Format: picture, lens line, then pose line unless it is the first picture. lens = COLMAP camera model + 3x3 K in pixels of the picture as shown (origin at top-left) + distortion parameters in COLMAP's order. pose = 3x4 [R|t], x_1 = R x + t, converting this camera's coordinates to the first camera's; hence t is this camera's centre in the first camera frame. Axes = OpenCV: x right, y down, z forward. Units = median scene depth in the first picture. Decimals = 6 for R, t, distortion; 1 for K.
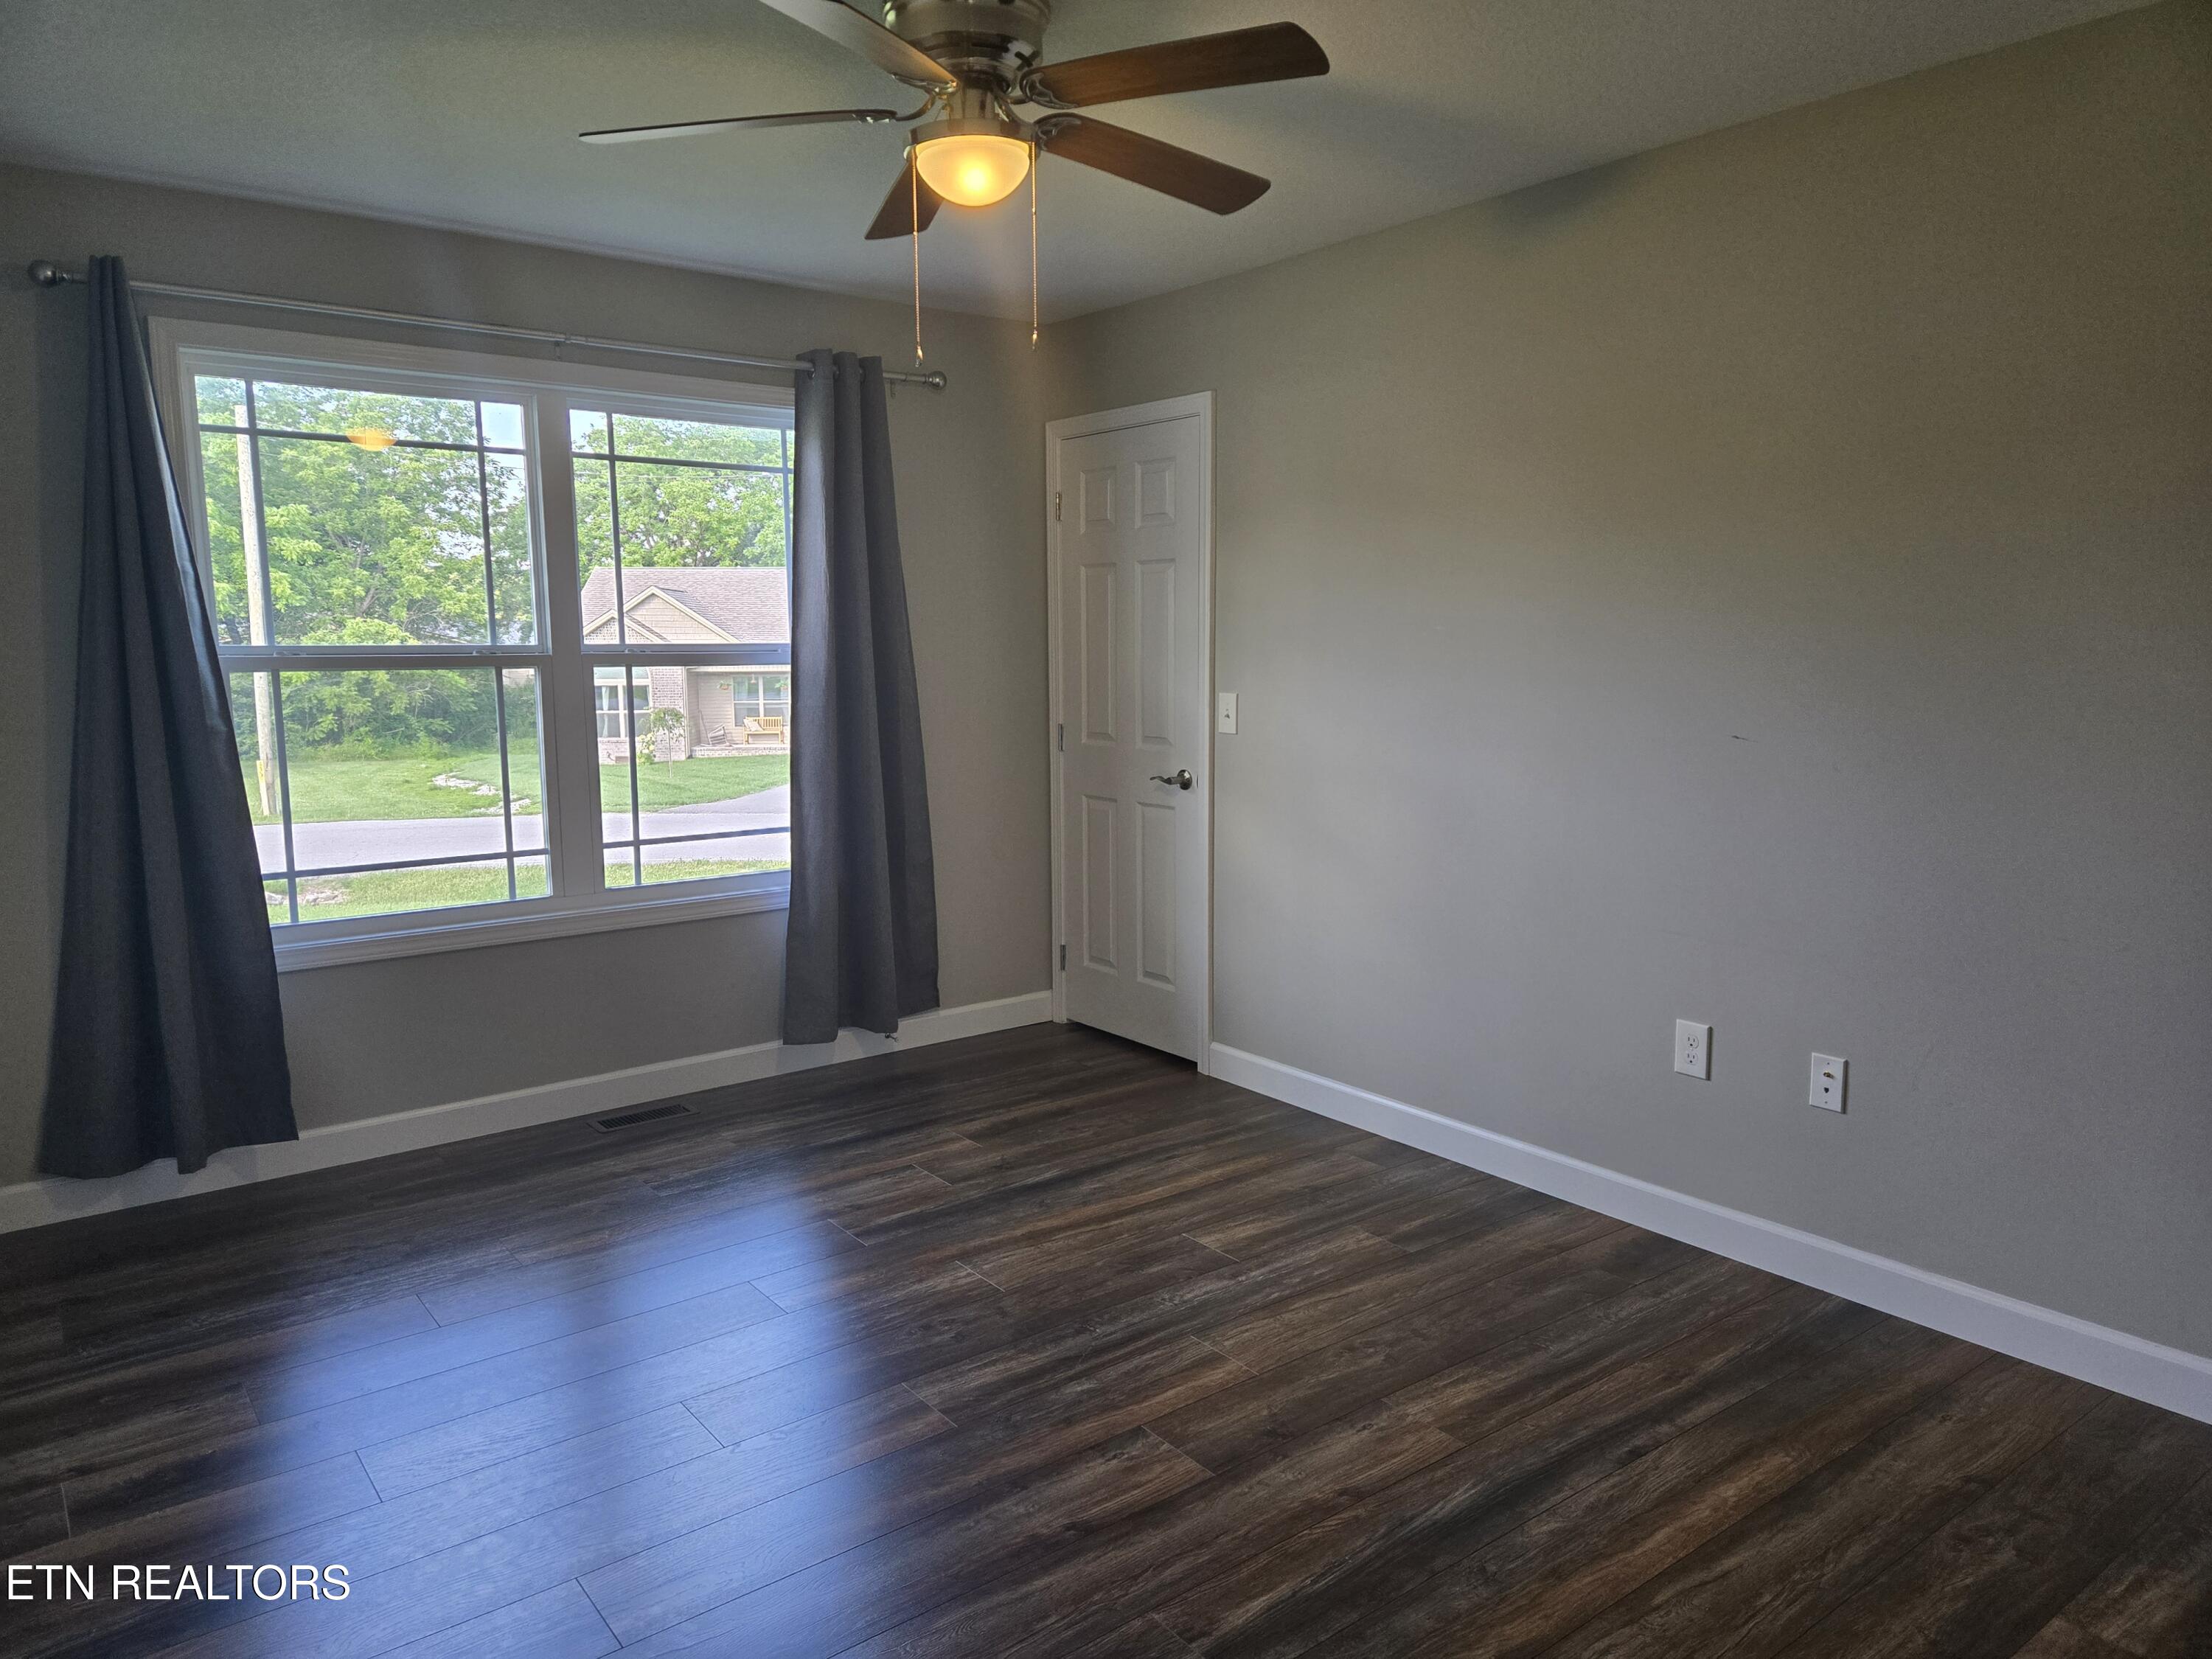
lens RADIAL K [[1493.5, 0, 1106.0], [0, 1493.5, 829.5], [0, 0, 1]] dist [0.095263, -0.119217]
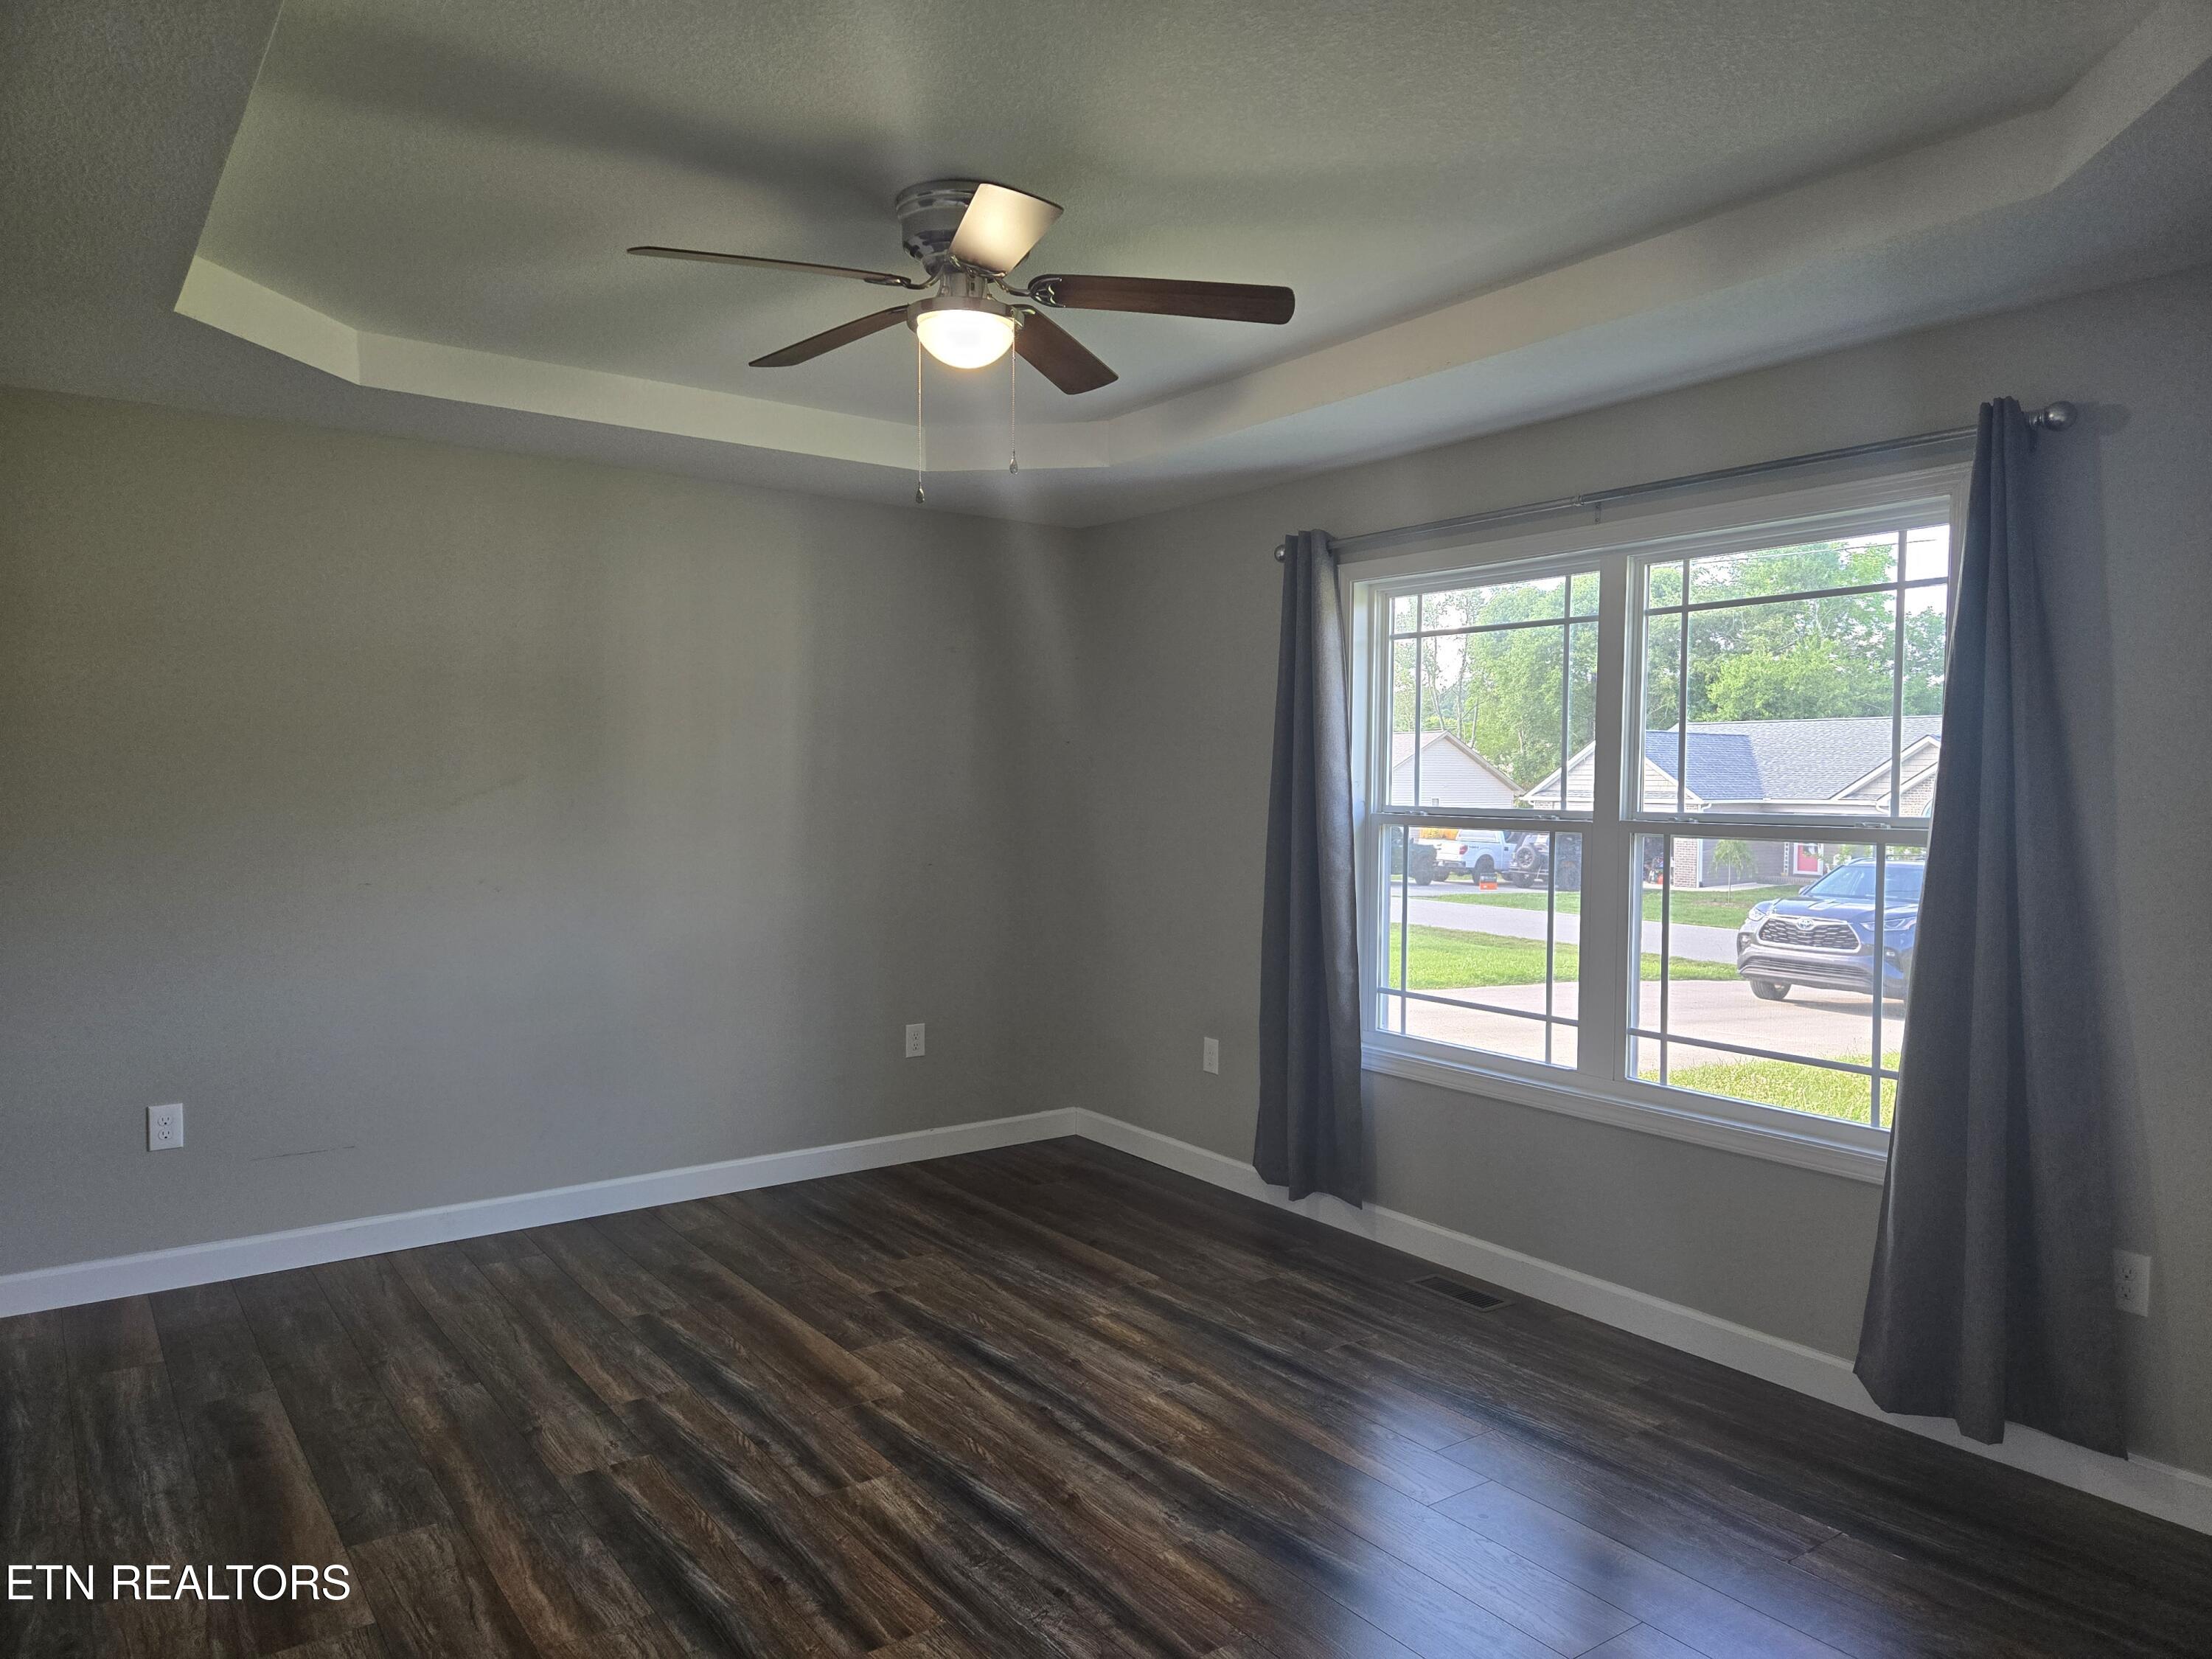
lens RADIAL K [[1498.4, 0, 1085.7], [0, 1498.4, 813.7], [0, 0, 1]] dist [0.073653, -0.060551]
pose [[-0.050624, 0.005796, -0.998701, 0.605325], [-0.164110, 0.986342, 0.014043, -0.079088], [0.985142, 0.164607, -0.048982, 0.723349]]
